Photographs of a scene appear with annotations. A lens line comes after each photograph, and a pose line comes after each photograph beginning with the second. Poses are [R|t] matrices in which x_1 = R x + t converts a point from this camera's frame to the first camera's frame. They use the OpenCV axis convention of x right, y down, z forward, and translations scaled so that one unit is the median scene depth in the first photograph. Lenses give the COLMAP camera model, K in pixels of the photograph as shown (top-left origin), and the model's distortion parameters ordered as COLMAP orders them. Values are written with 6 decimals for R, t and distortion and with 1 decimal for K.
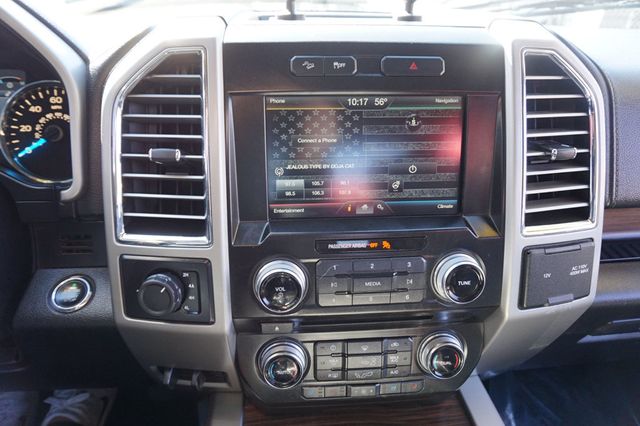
lens RADIAL K [[440.6, 0, 322.5], [0, 440.6, 215.5], [0, 0, 1]] dist [-0.022859, 0.018421]
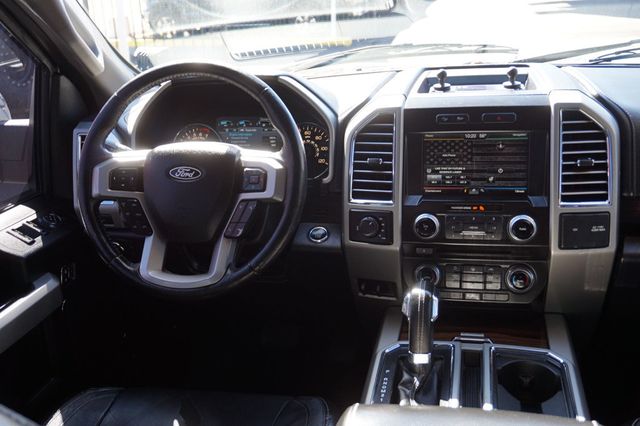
lens RADIAL K [[679.4, 0, 315.7], [0, 679.4, 215.7], [0, 0, 1]] dist [0.003209, 0.000000]
pose [[0.946898, 0.032537, -0.319884, 0.403330], [-0.064219, 0.993959, -0.088998, 0.405884], [0.315056, 0.104814, 0.943267, -2.021018]]
